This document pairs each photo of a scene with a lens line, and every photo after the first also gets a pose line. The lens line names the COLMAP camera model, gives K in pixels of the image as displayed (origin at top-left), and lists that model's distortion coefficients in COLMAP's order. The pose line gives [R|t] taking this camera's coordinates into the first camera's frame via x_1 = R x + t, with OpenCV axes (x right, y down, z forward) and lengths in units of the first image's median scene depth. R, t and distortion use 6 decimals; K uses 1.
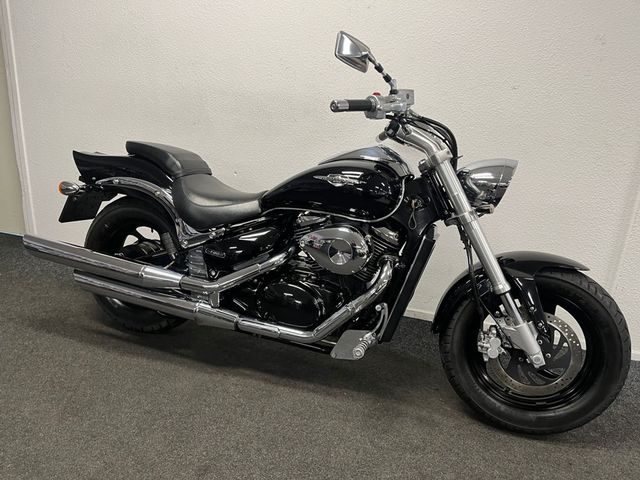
lens RADIAL K [[449.3, 0, 320.0], [0, 449.3, 240.0], [0, 0, 1]] dist [0.078807, -0.000989]
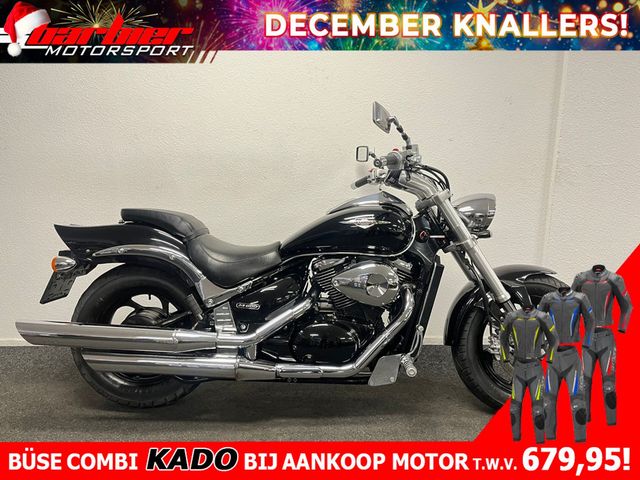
lens RADIAL K [[454.1, 0, 320.0], [0, 454.1, 240.0], [0, 0, 1]] dist [0.054677, -0.002041]
pose [[0.947805, -0.108774, 0.299724, -0.383634], [0.140643, 0.986245, -0.086830, -0.007294], [-0.286156, 0.124452, 0.950066, -0.050562]]
